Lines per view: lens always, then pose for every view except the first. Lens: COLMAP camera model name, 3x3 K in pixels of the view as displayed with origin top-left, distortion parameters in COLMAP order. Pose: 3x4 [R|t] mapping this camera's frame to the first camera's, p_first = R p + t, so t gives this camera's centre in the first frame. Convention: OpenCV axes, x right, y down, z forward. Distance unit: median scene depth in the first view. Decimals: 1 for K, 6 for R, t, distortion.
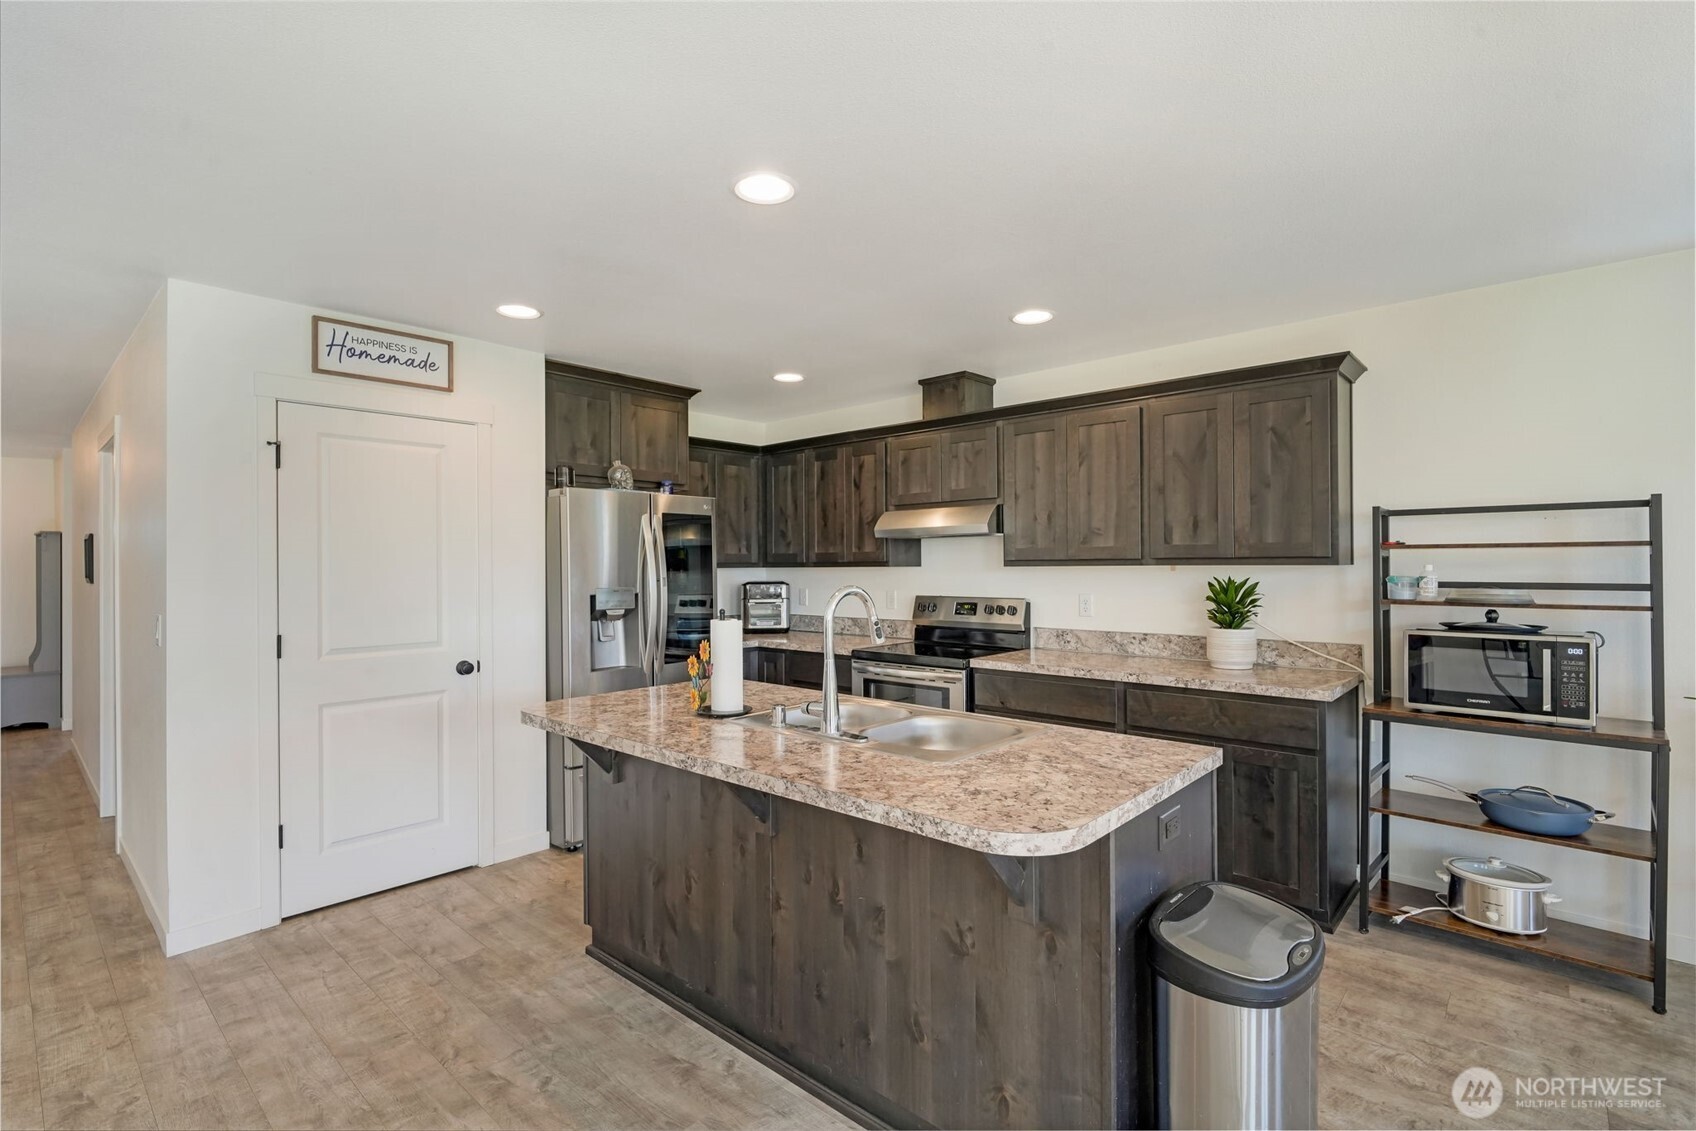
lens RADIAL K [[771.0, 0, 853.8], [0, 771.0, 564.3], [0, 0, 1]] dist [-0.000522, -0.000050]
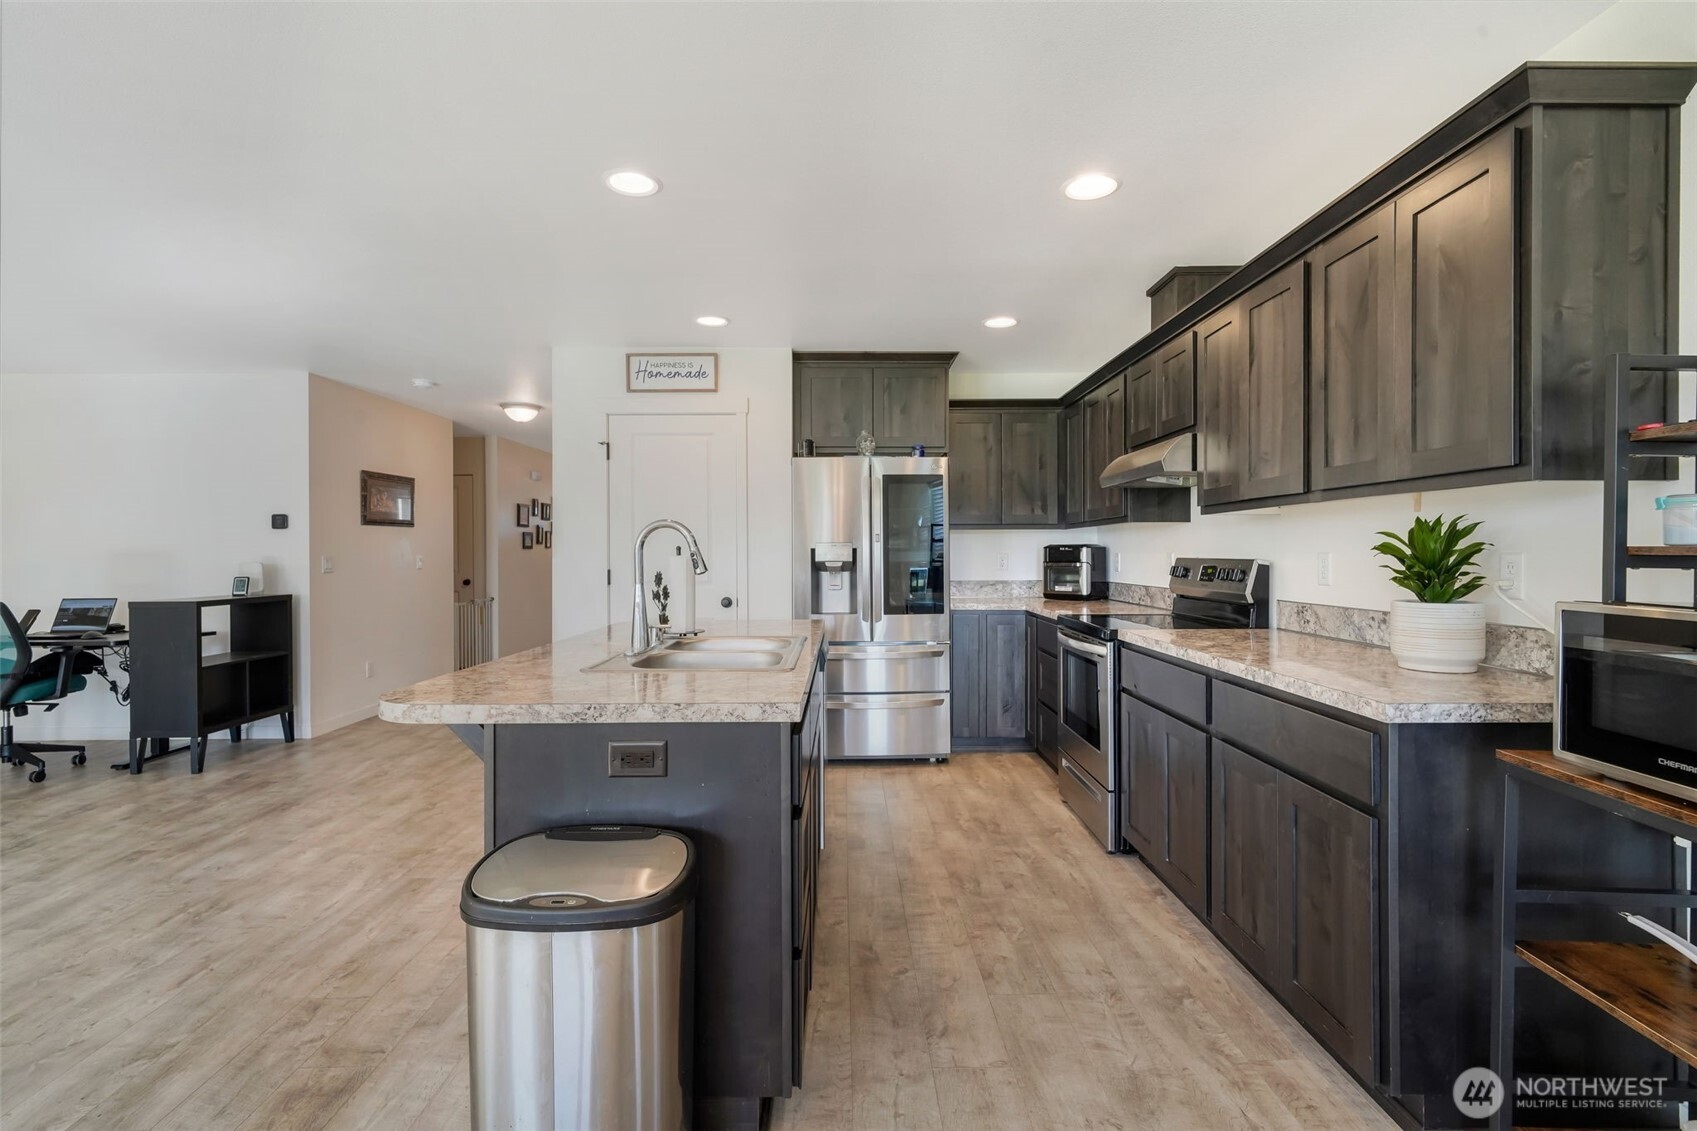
lens RADIAL K [[771.5, 0, 854.3], [0, 771.5, 564.3], [0, 0, 1]] dist [-0.000522, -0.000050]
pose [[0.681906, 0.017287, -0.731235, 0.564224], [-0.001717, 0.999756, 0.022034, 0.038445], [0.731437, -0.013769, 0.681770, 0.253817]]
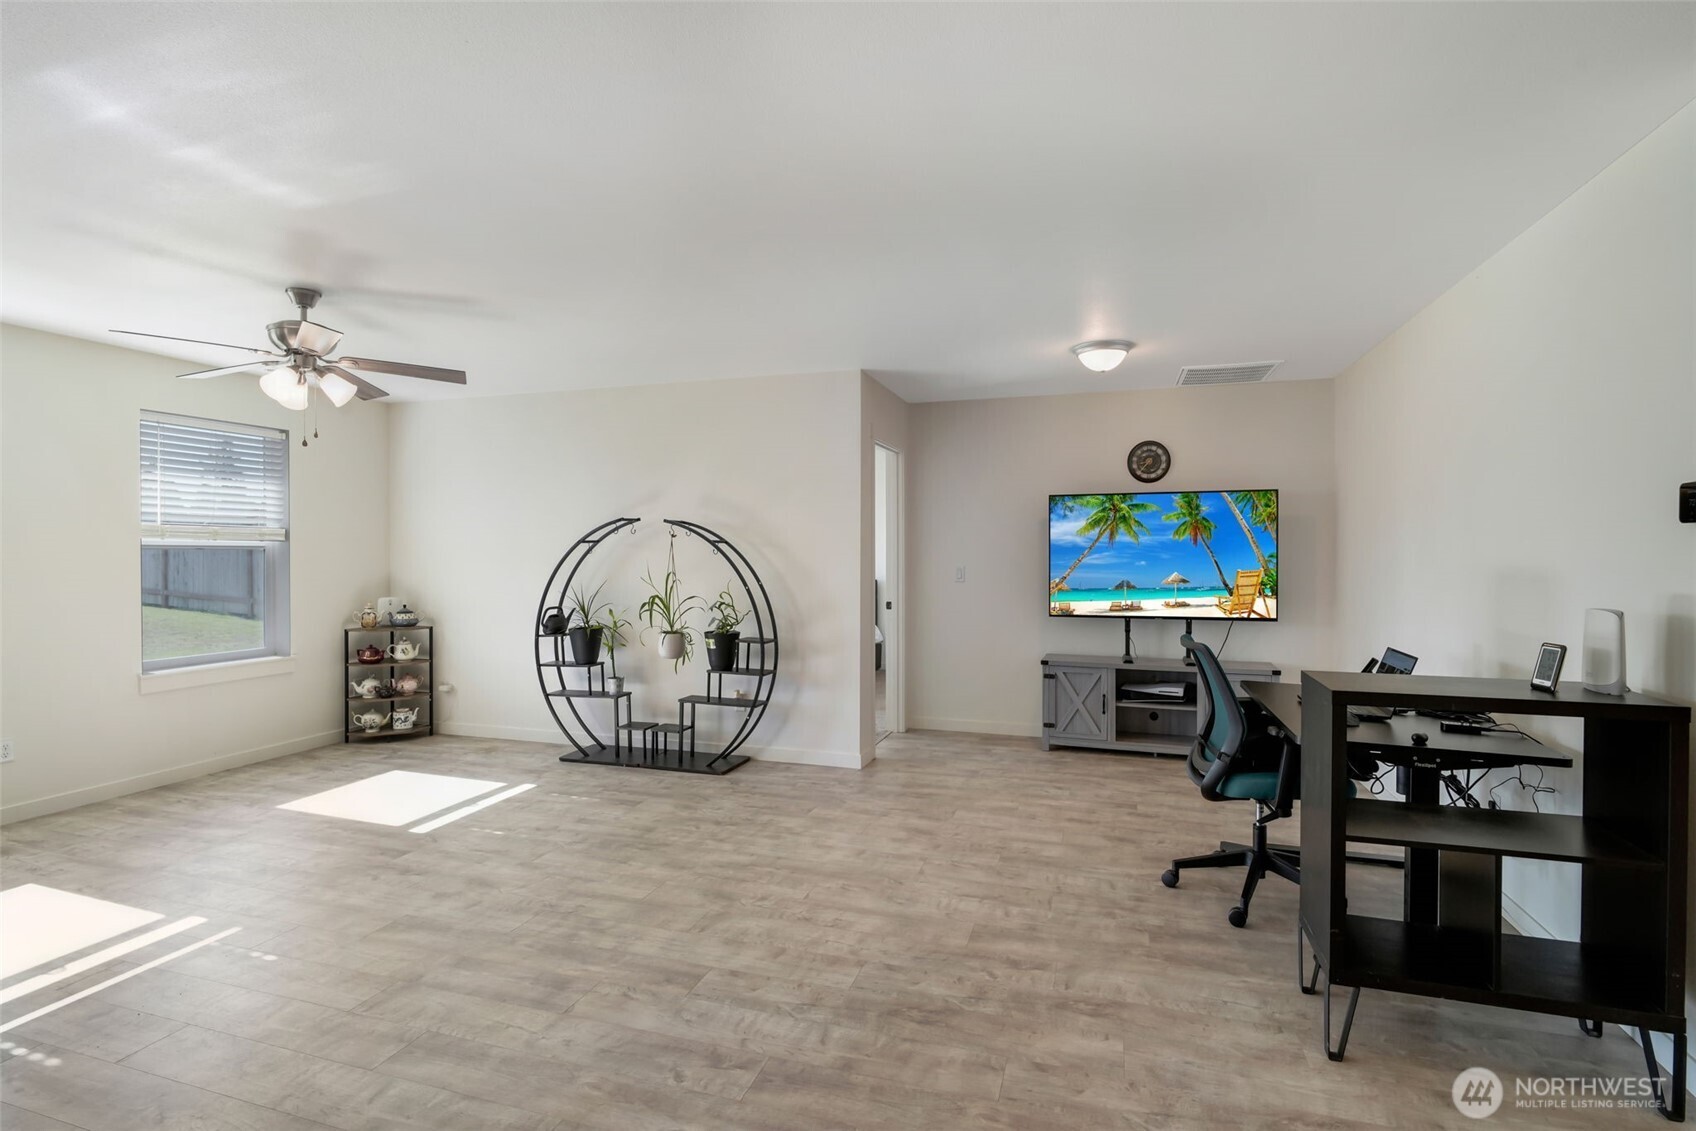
lens RADIAL K [[809.5, 0, 854.4], [0, 809.5, 560.0], [0, 0, 1]] dist [-0.002444, -0.000376]
pose [[-0.911350, 0.013077, -0.411424, -0.394960], [0.006743, 0.999835, 0.016844, 0.018049], [0.411576, 0.012576, -0.911289, 0.683516]]
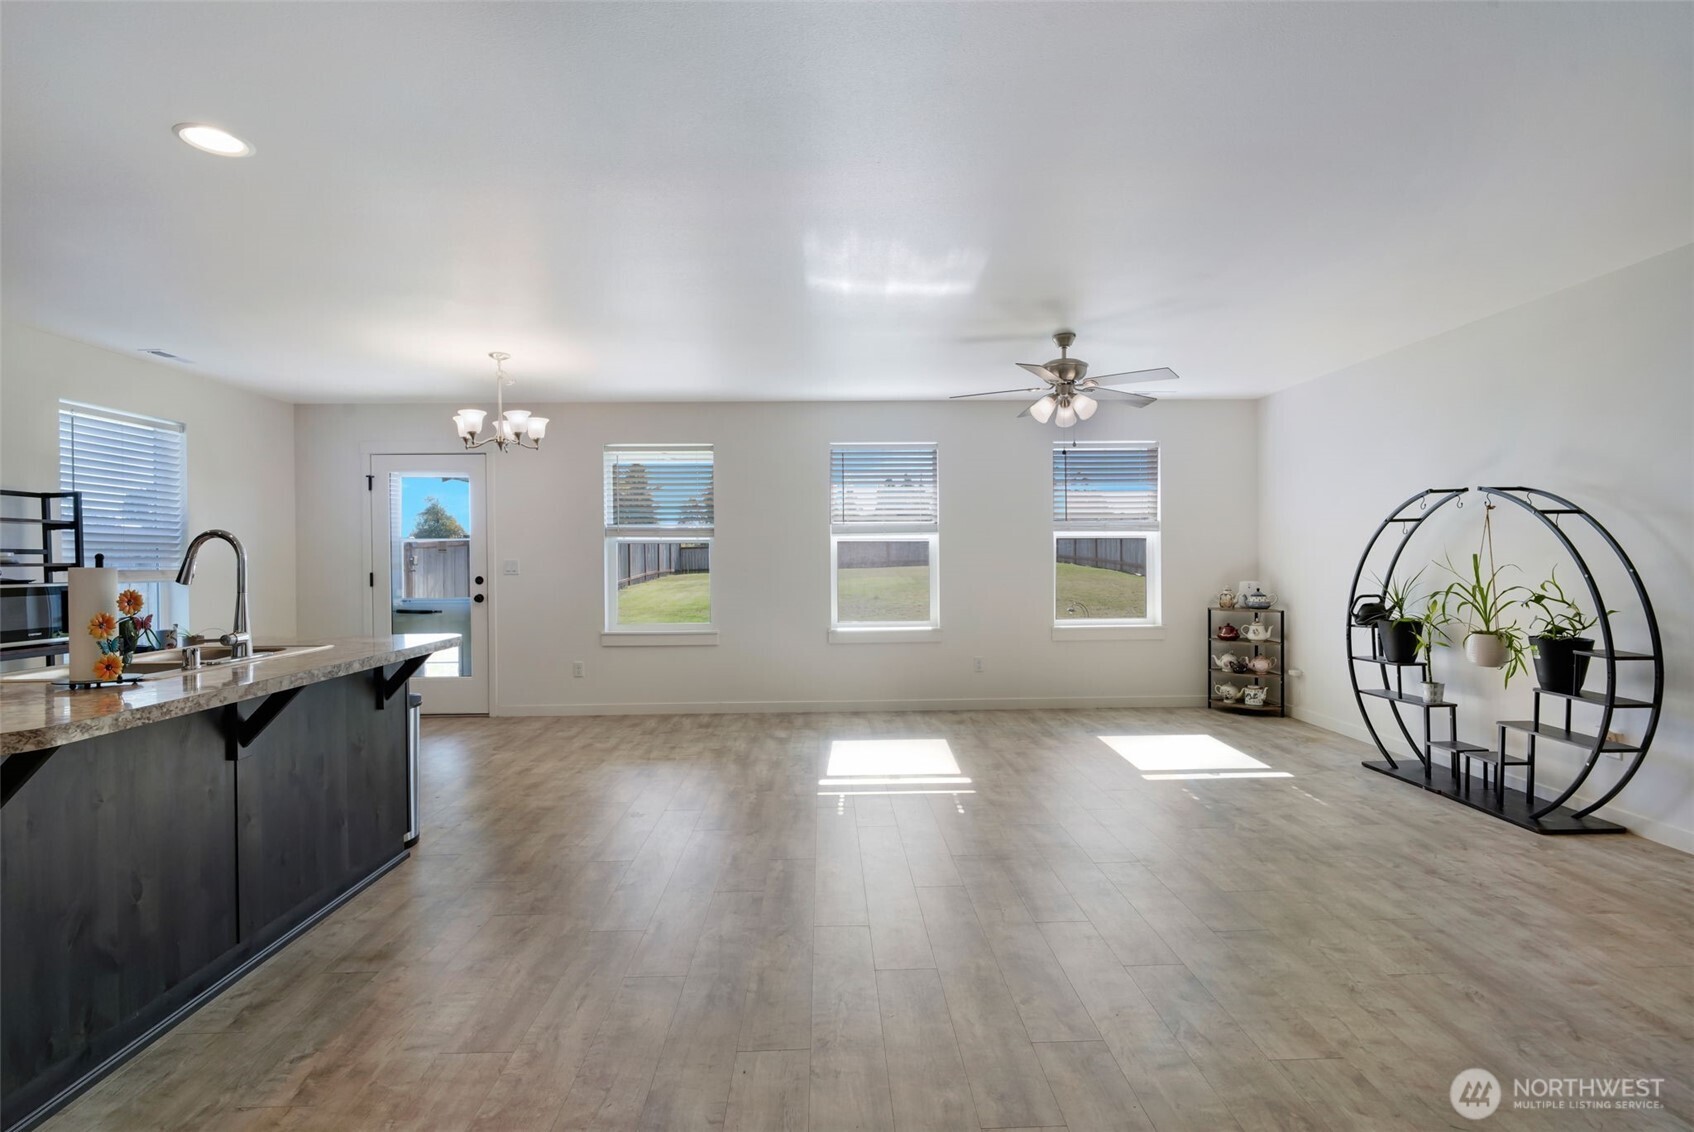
lens RADIAL K [[808.5, 0, 853.3], [0, 808.5, 560.5], [0, 0, 1]] dist [-0.002444, -0.000376]
pose [[-0.684141, 0.012046, 0.729251, -0.849455], [0.018583, 0.999827, 0.000918, 0.049066], [-0.729113, 0.014180, -0.684246, 0.637000]]
